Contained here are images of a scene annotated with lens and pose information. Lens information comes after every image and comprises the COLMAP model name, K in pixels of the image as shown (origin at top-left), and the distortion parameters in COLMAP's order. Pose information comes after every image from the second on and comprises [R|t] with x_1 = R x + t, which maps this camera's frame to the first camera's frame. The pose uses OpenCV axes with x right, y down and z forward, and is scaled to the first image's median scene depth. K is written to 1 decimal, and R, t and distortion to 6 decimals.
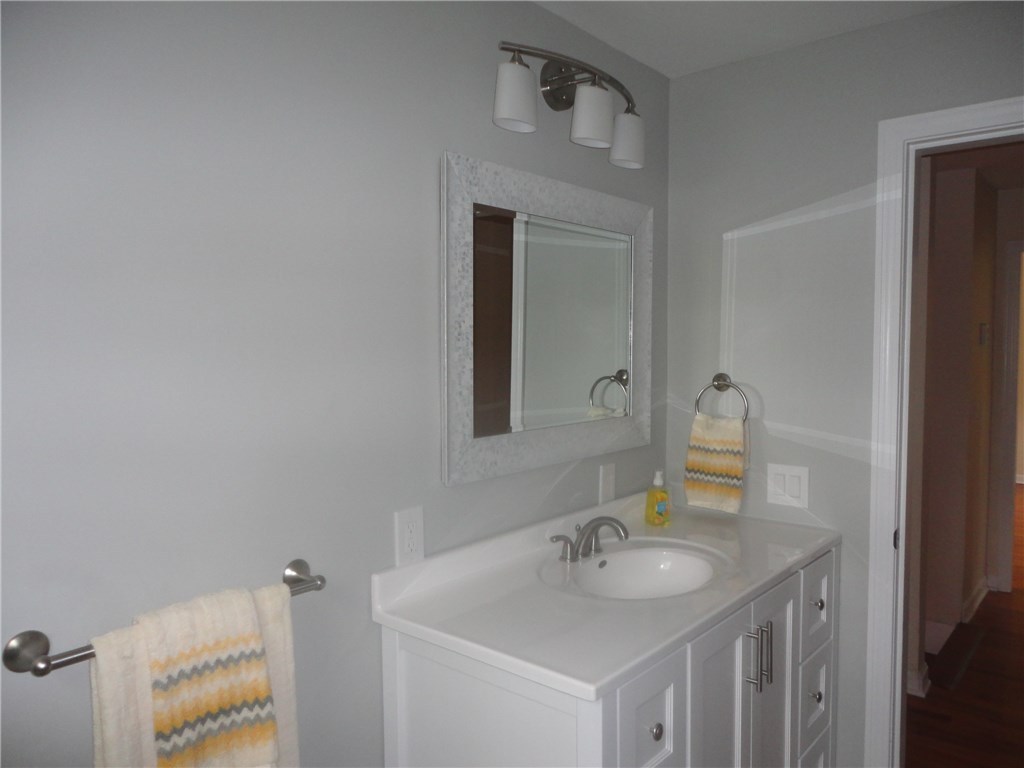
lens RADIAL K [[737.0, 0, 502.5], [0, 737.0, 359.5], [0, 0, 1]] dist [-0.012751, 0.004476]
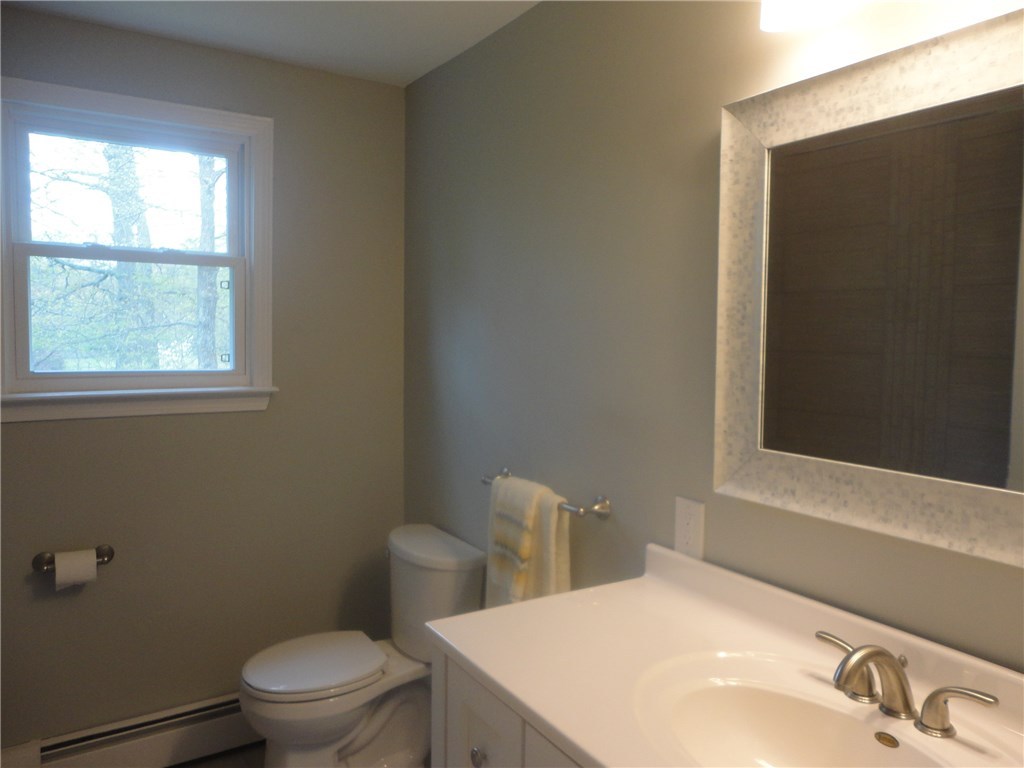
lens RADIAL K [[737.0, 0, 512.7], [0, 737.0, 381.0], [0, 0, 1]] dist [-0.012751, 0.004476]
pose [[-0.269020, 0.055734, -0.961521, 0.802741], [-0.052323, 0.996004, 0.072373, -0.009282], [0.961712, 0.069780, -0.265029, 0.961165]]
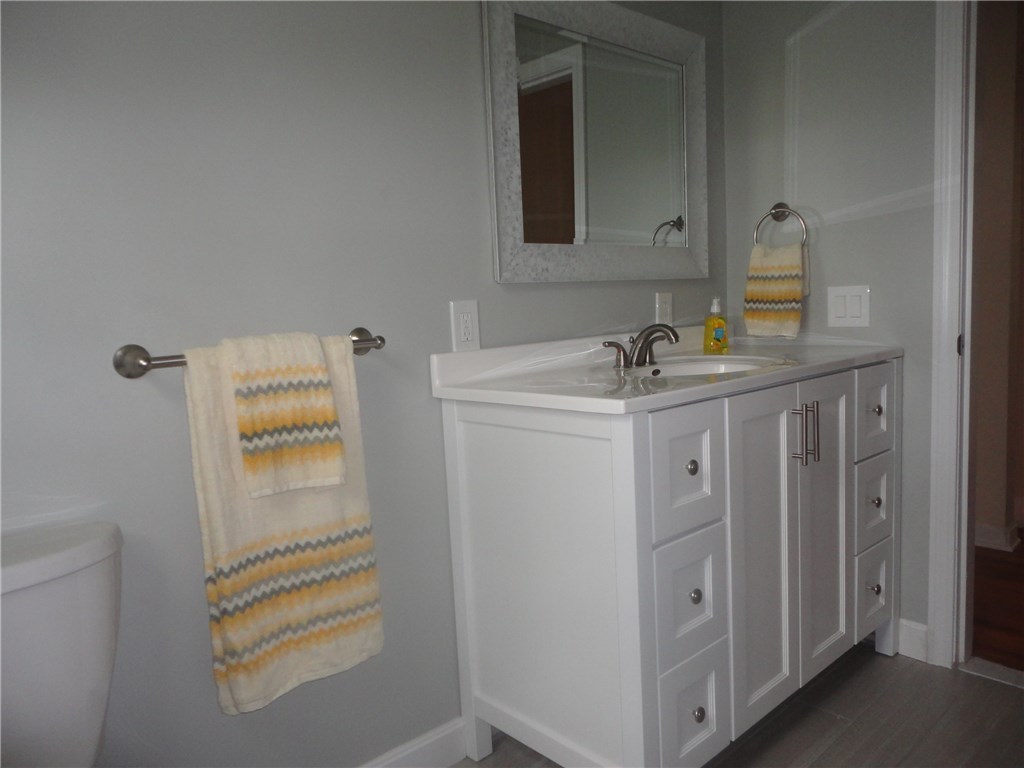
lens RADIAL K [[737.0, 0, 501.3], [0, 737.0, 365.2], [0, 0, 1]] dist [-0.012751, 0.004476]
pose [[0.990998, -0.030346, -0.130394, 0.062131], [0.037831, 0.997752, 0.055312, 0.226022], [0.128422, -0.059746, 0.989918, -0.065585]]
